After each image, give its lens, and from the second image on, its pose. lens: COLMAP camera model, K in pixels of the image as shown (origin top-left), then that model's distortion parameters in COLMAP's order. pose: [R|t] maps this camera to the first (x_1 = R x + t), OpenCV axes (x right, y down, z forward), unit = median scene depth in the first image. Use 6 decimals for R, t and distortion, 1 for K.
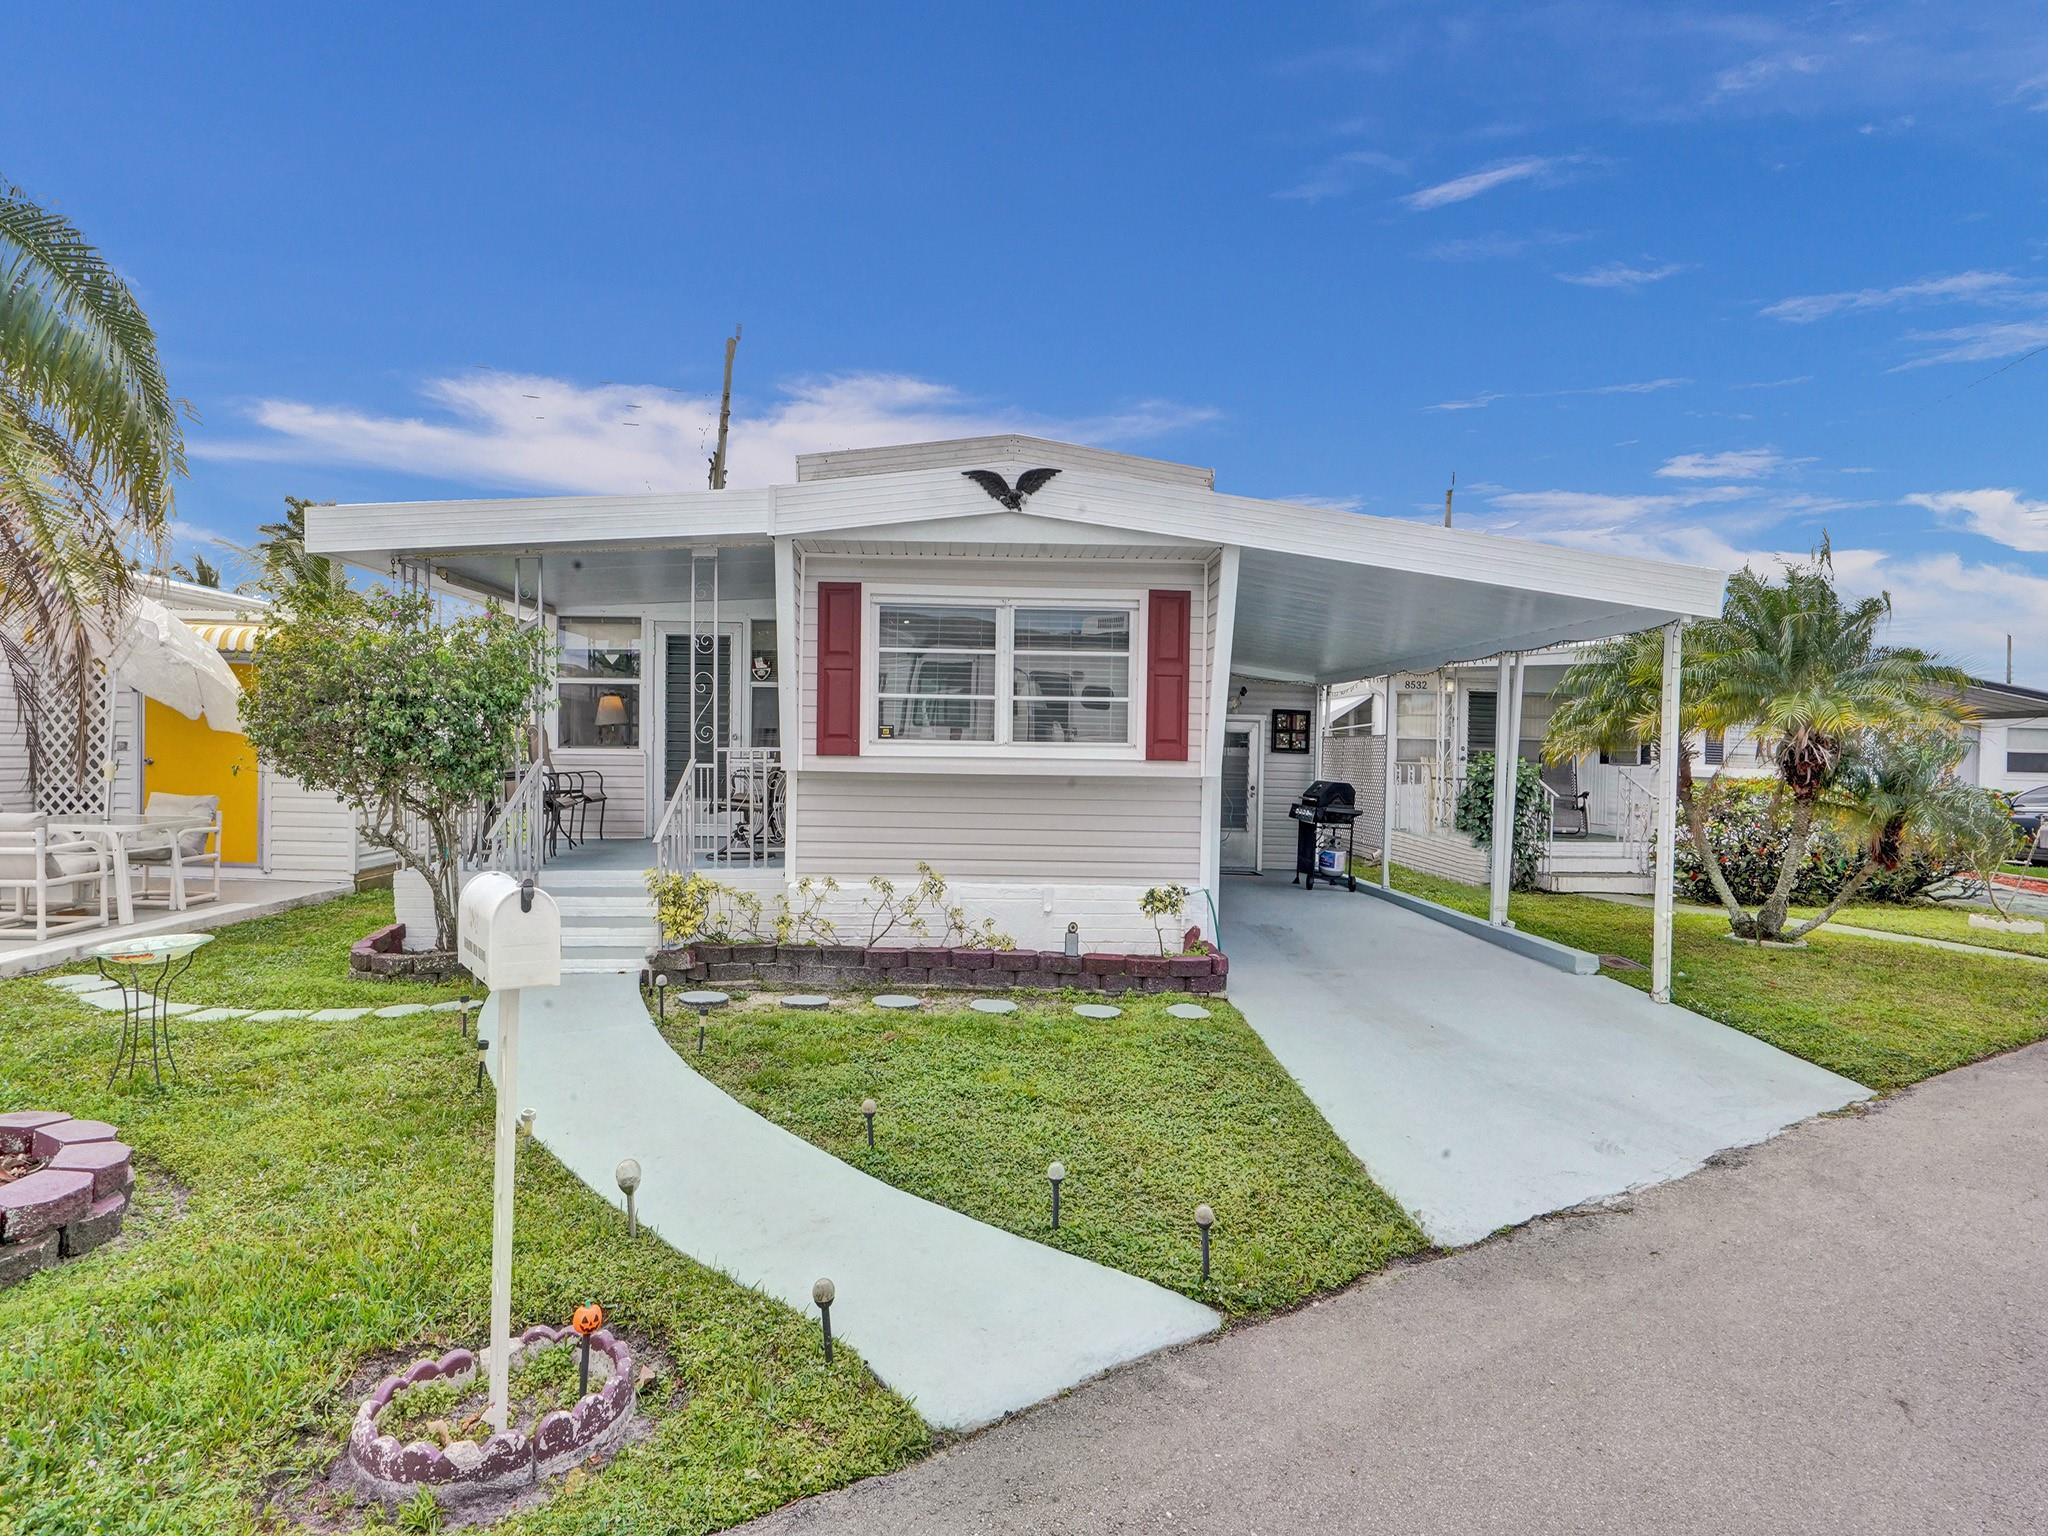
lens RADIAL K [[1155.6, 0, 1027.5], [0, 1155.6, 774.7], [0, 0, 1]] dist [-0.028376, 0.013695]
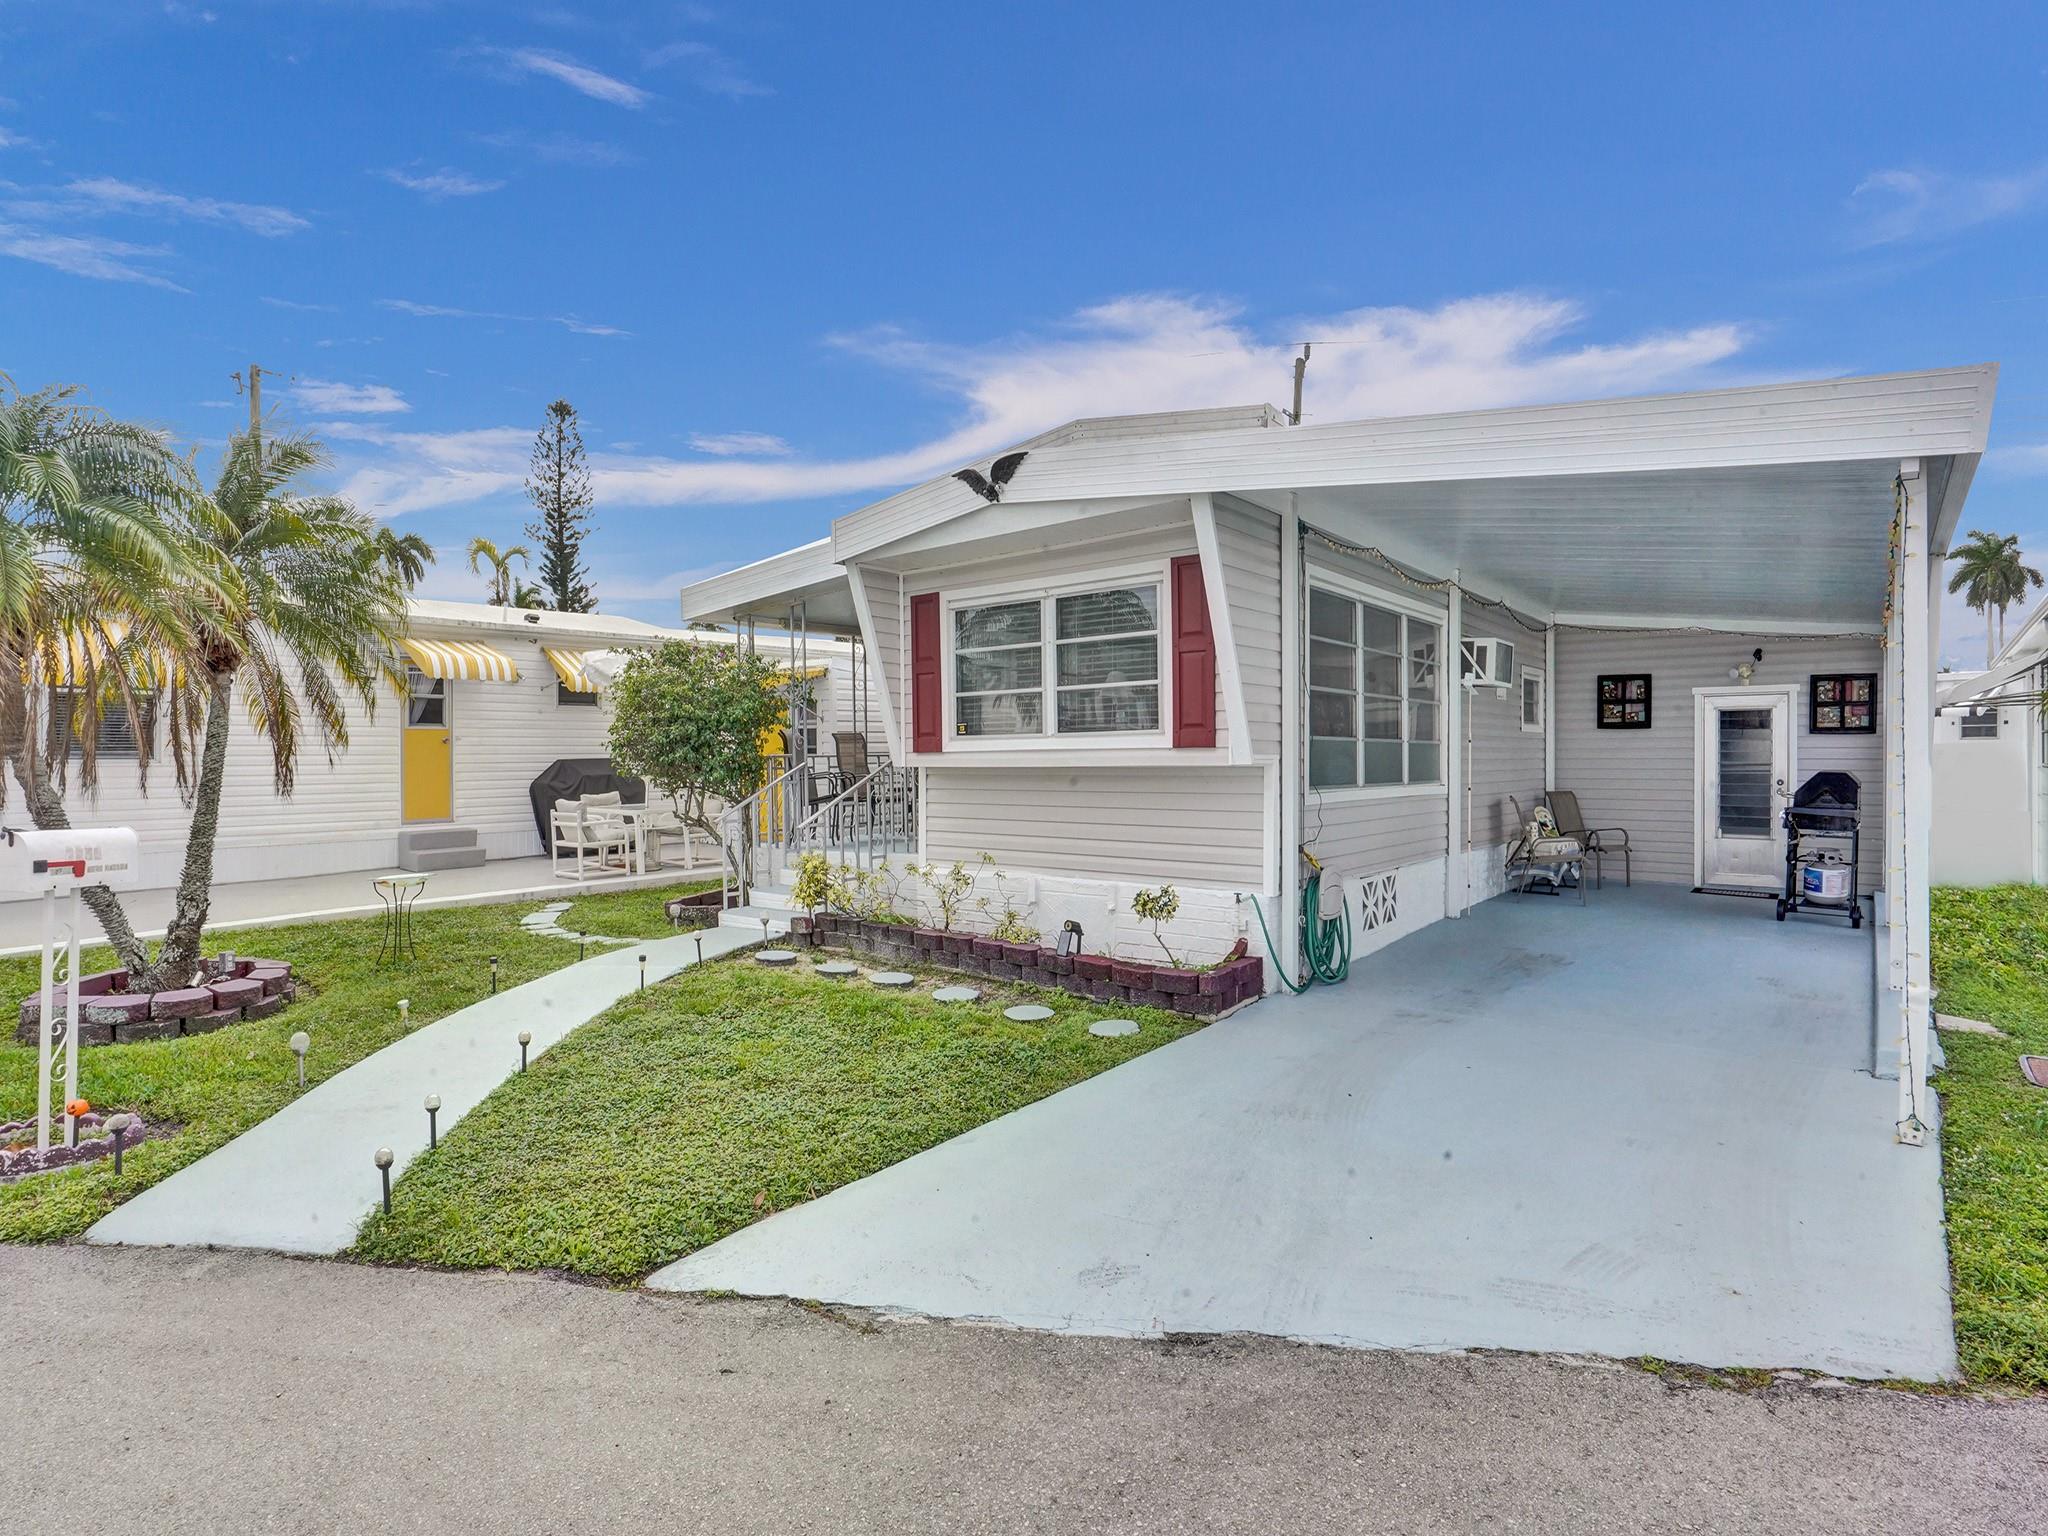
lens RADIAL K [[1079.6, 0, 997.5], [0, 1079.6, 765.1], [0, 0, 1]] dist [-0.038214, 0.015727]
pose [[0.728575, -0.019337, -0.684693, 0.576368], [0.009932, 0.999795, -0.017669, 0.014361], [0.684894, 0.006073, 0.728617, 0.296032]]
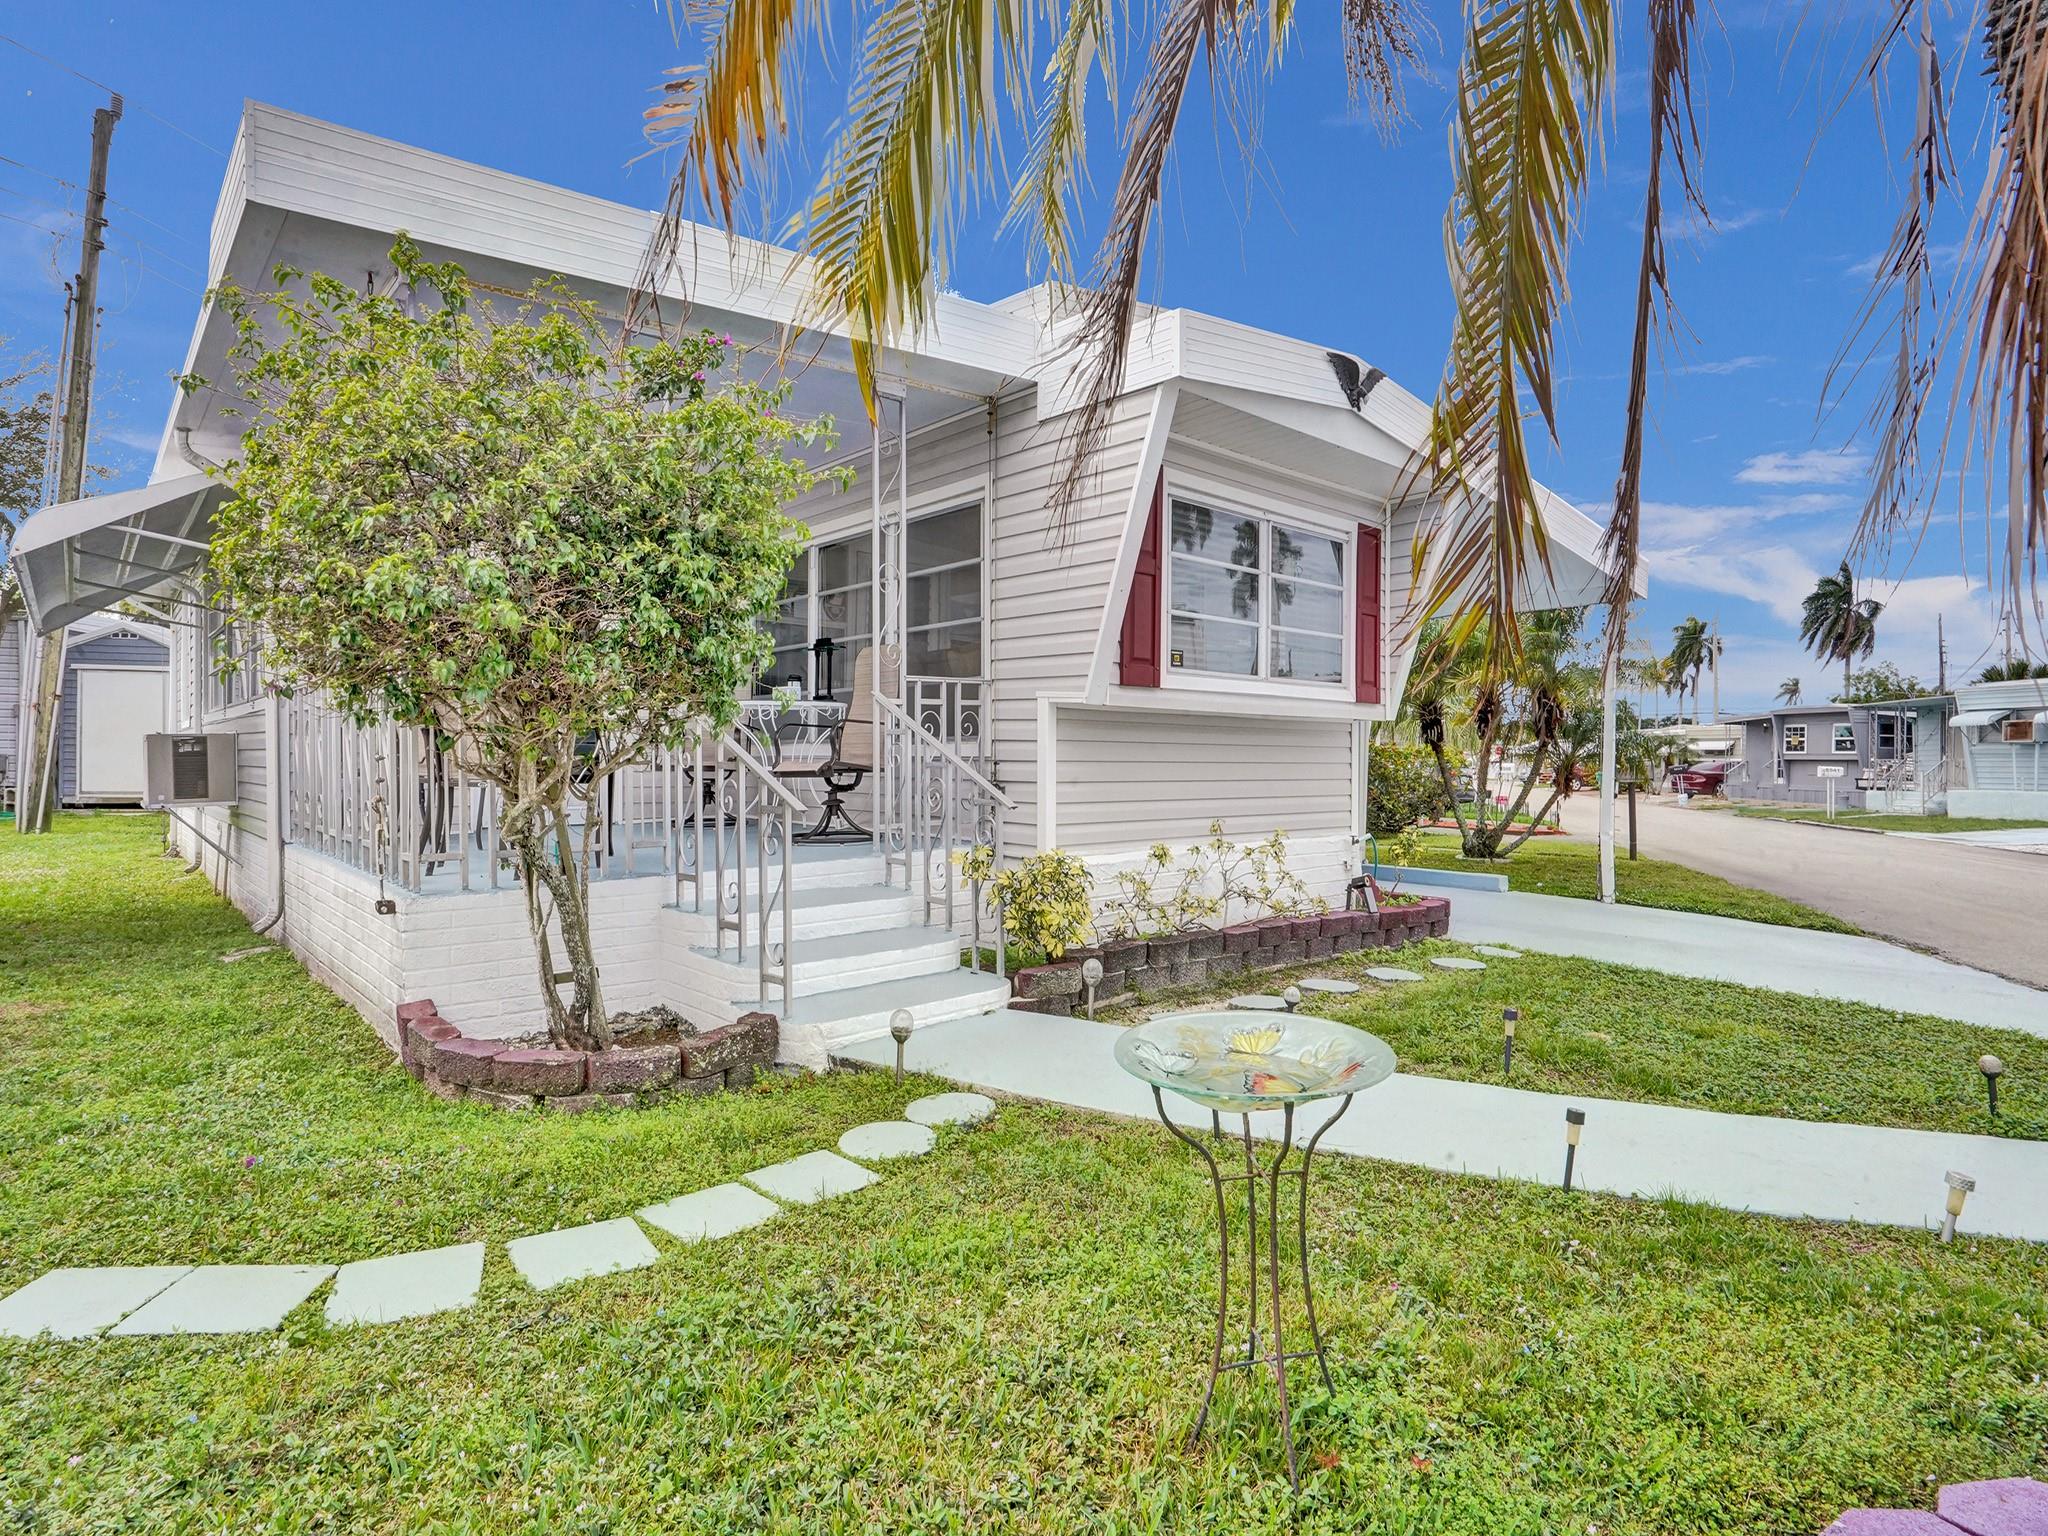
lens RADIAL K [[1079.6, 0, 1025.4], [0, 1079.6, 763.2], [0, 0, 1]] dist [-0.038214, 0.015727]
pose [[0.777444, -0.015406, 0.628764, -0.663800], [0.012619, 0.999881, 0.008897, 0.026062], [-0.628826, 0.001018, 0.777545, 0.484300]]
